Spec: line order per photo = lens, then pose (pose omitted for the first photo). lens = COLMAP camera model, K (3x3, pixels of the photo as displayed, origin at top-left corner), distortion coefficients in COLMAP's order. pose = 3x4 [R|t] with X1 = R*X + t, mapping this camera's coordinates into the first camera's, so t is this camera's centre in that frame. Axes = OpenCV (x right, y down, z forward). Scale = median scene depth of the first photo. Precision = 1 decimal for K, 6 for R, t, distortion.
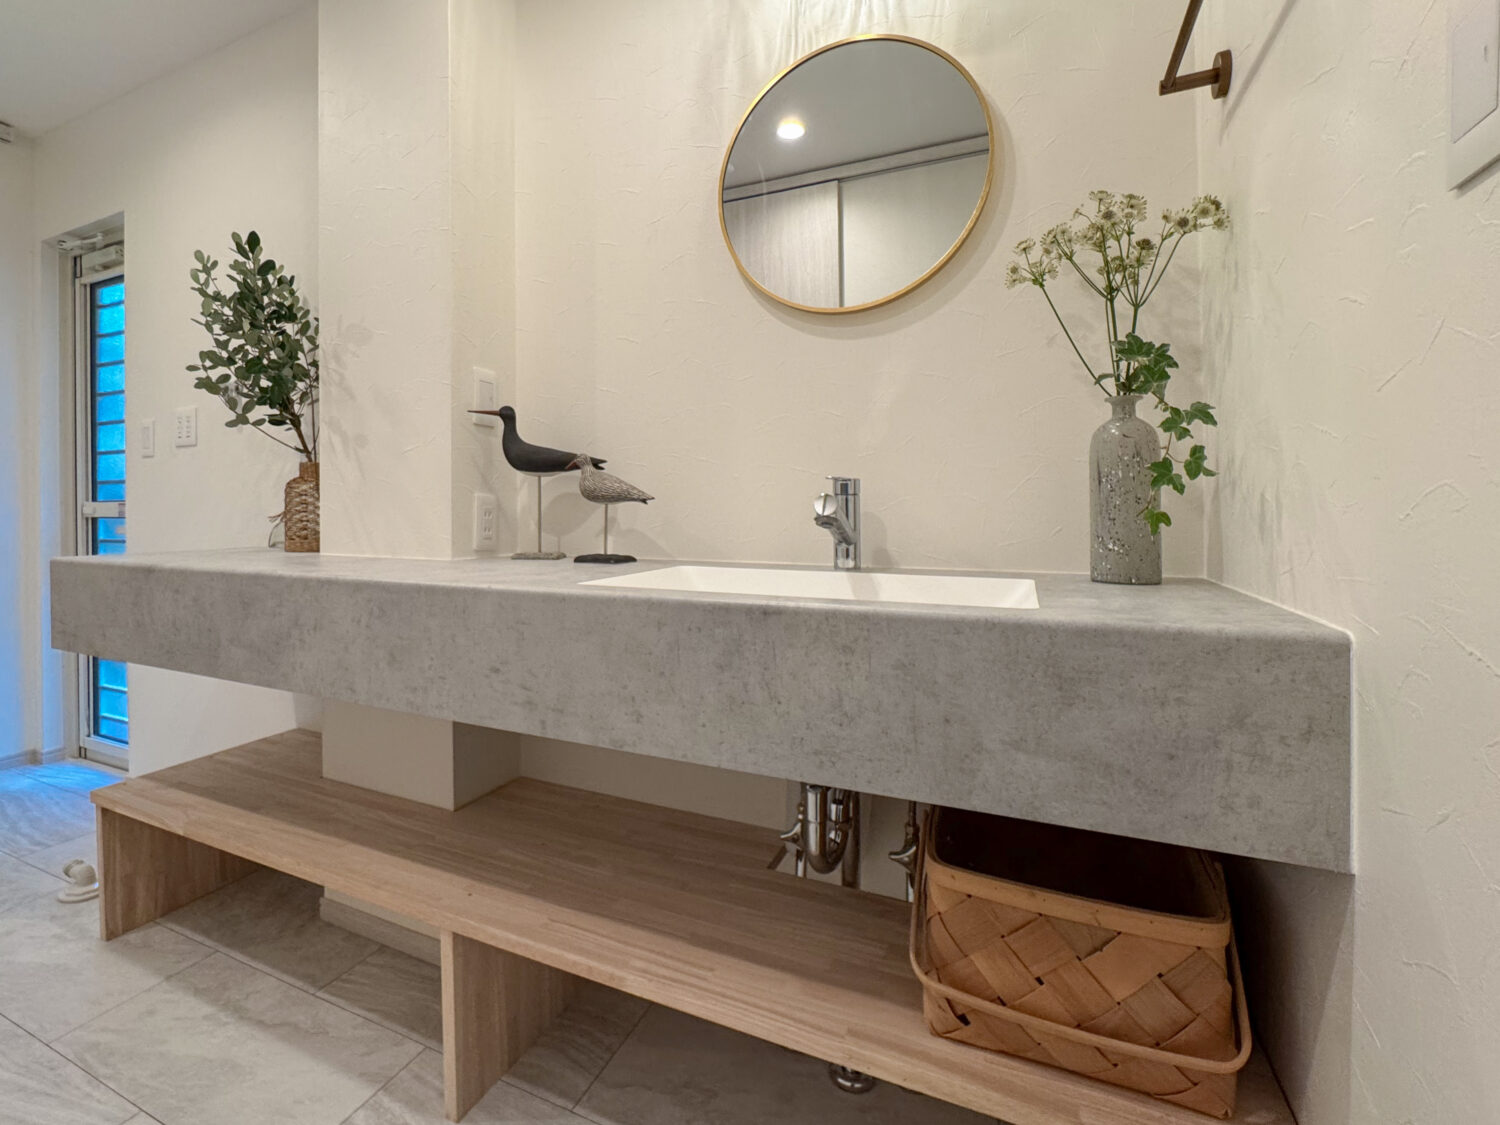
lens RADIAL K [[674.8, 0, 666.5], [0, 674.8, 557.8], [0, 0, 1]] dist [-0.023692, 0.009350]
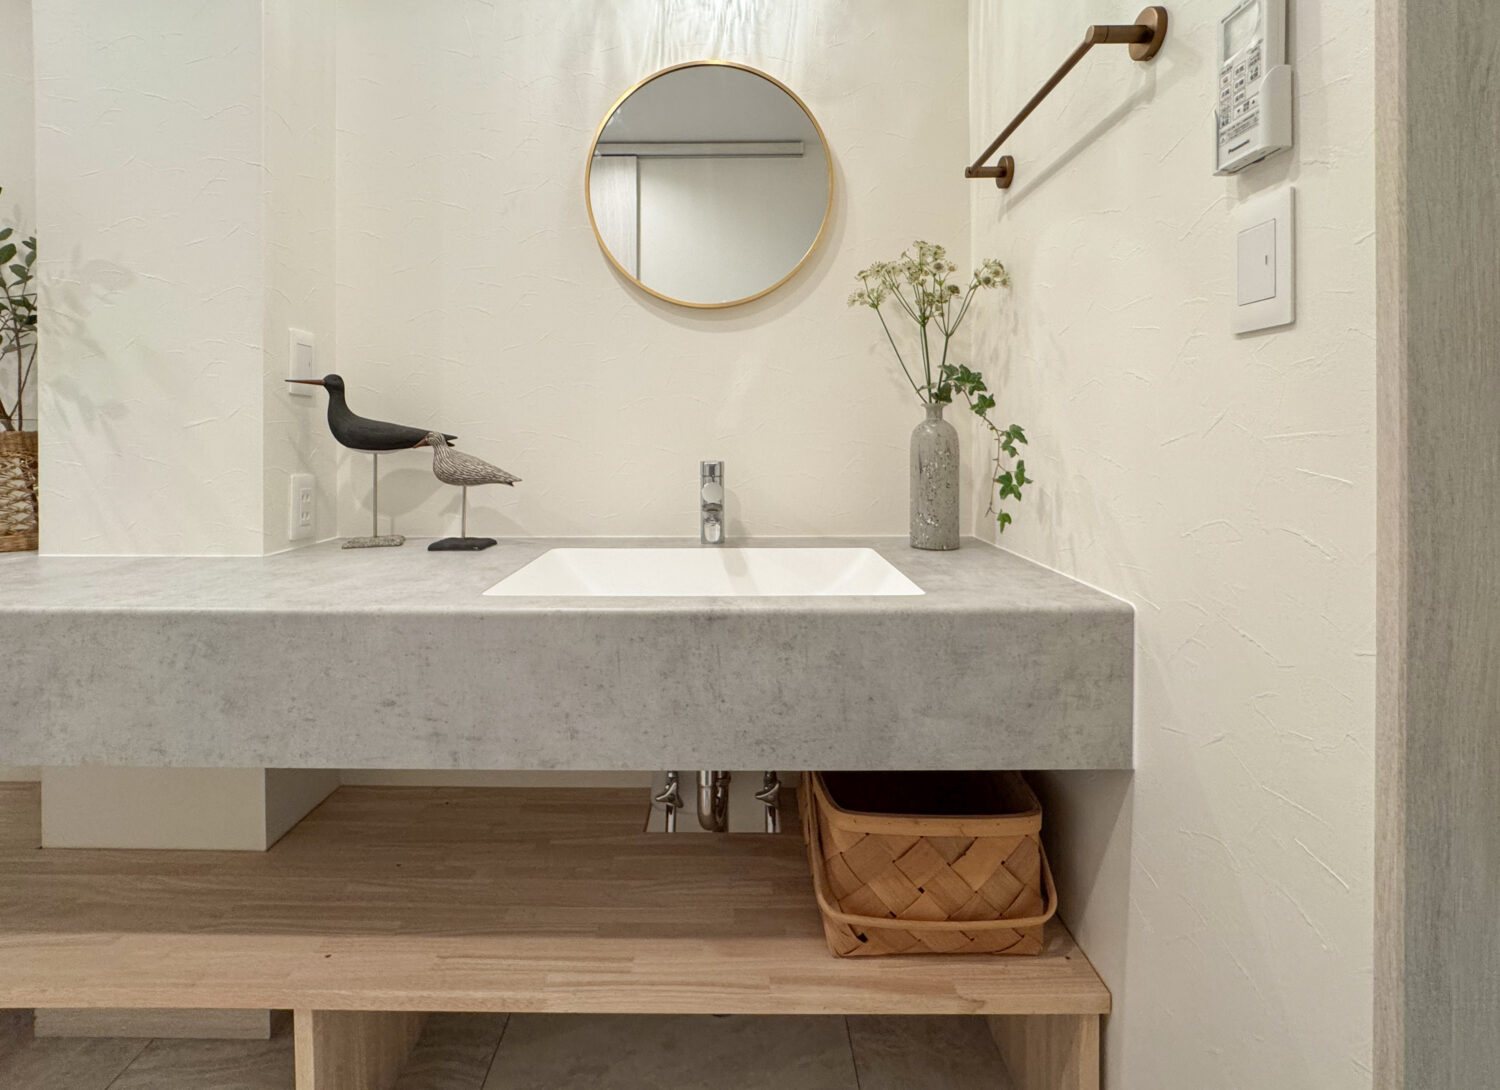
lens RADIAL K [[639.1, 0, 729.6], [0, 639.1, 492.9], [0, 0, 1]] dist [-0.019662, 0.005742]
pose [[0.908551, -0.031661, 0.416572, -0.191246], [0.032966, 0.999448, 0.004063, -0.095638], [-0.416471, 0.010041, 0.909093, 0.069961]]
